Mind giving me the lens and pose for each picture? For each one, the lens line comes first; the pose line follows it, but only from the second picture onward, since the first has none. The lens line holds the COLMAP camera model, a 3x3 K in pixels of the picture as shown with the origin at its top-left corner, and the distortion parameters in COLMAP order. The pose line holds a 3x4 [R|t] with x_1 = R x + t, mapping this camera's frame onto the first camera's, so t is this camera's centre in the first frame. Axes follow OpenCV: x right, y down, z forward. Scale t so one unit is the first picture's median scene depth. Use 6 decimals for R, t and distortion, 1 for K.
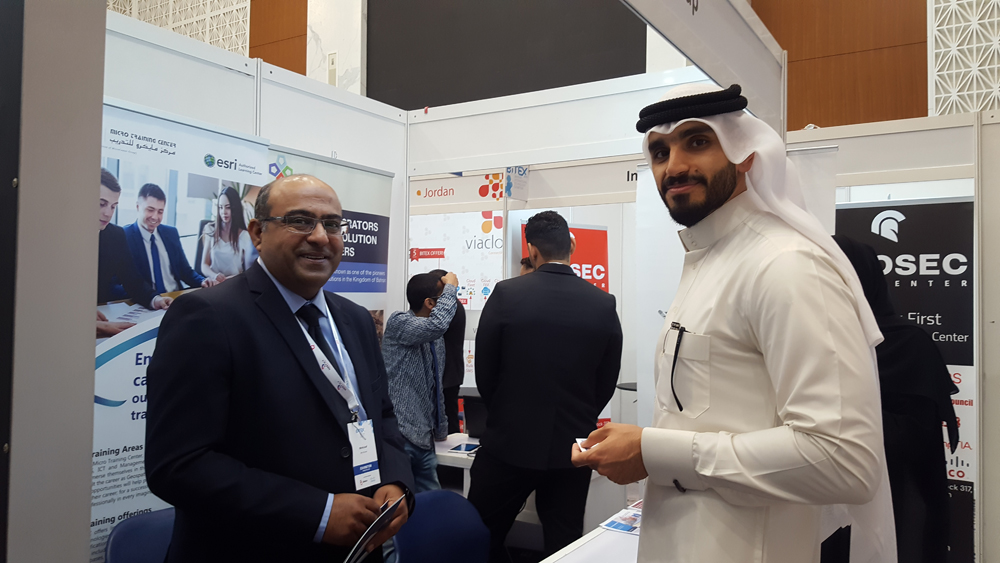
lens RADIAL K [[753.6, 0, 497.0], [0, 753.6, 271.1], [0, 0, 1]] dist [0.100327, -0.221058]
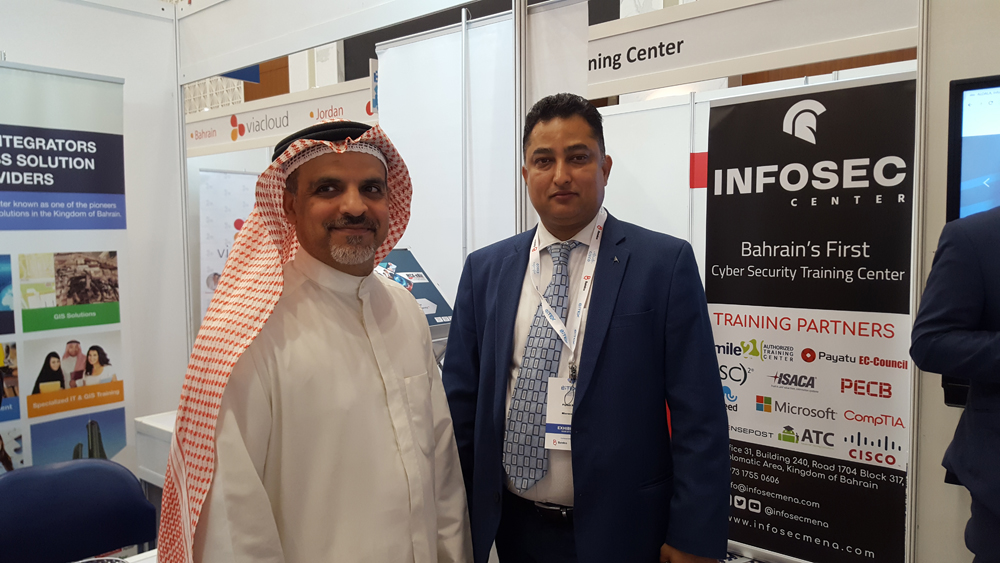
lens RADIAL K [[755.6, 0, 499.8], [0, 755.6, 284.7], [0, 0, 1]] dist [0.016517, -0.058789]
pose [[0.988115, -0.011265, -0.153306, 0.394767], [0.026348, 0.994963, 0.096717, 0.020751], [0.151444, -0.099607, 0.983434, 0.268032]]
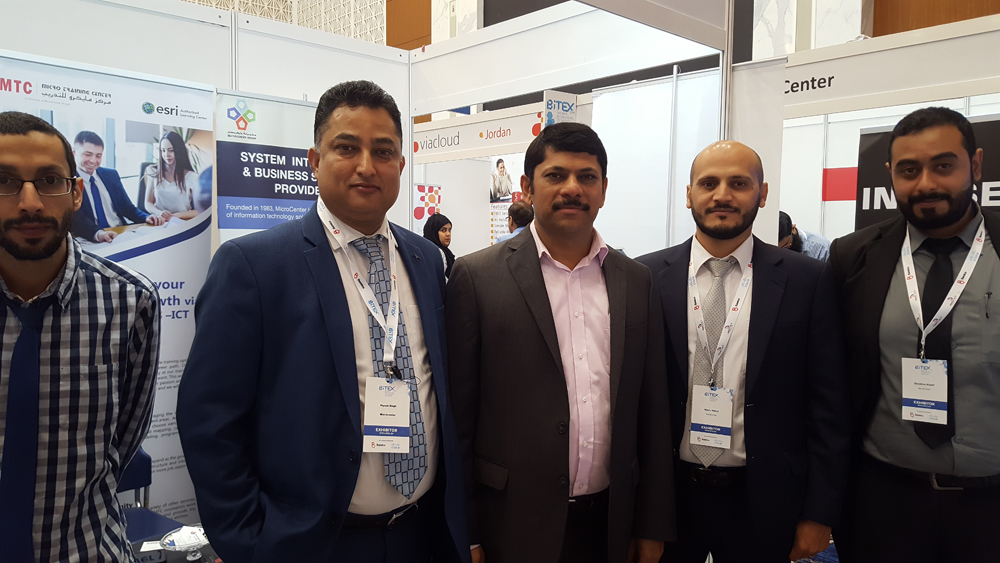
lens RADIAL K [[768.5, 0, 496.7], [0, 768.5, 280.4], [0, 0, 1]] dist [0.028140, -0.054728]
pose [[0.963887, 0.007965, -0.266192, 0.307462], [0.012801, 0.997012, 0.076185, 0.018985], [0.266003, -0.076841, 0.960905, 0.030039]]
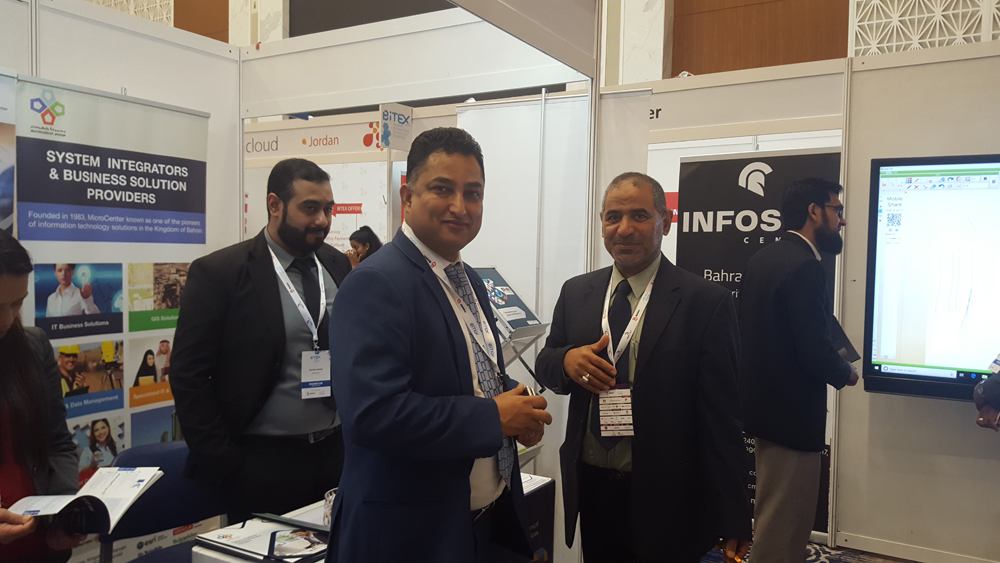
lens RADIAL K [[766.0, 0, 510.9], [0, 766.0, 292.2], [0, 0, 1]] dist [0.020815, -0.057166]
pose [[0.999599, 0.006850, 0.027463, 0.215132], [-0.008950, 0.996985, 0.077073, 0.011938], [-0.026852, -0.077288, 0.996647, 0.047950]]
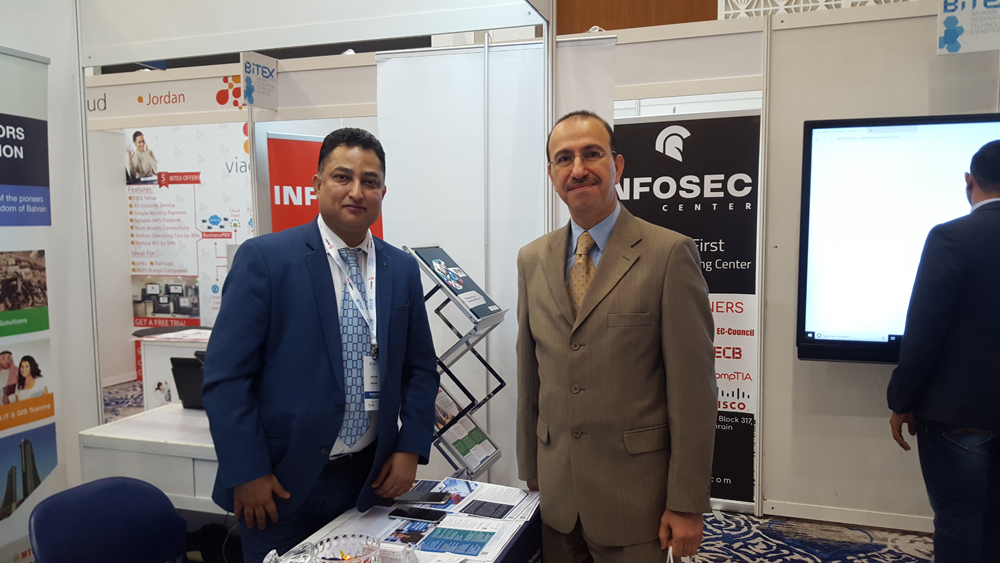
lens RADIAL K [[766.0, 0, 510.9], [0, 766.0, 292.2], [0, 0, 1]] dist [0.020815, -0.057166]
pose [[0.967228, -0.037038, 0.251193, 0.103361], [0.007197, 0.992906, 0.118688, 0.007920], [-0.253807, -0.112990, 0.960633, 0.173279]]
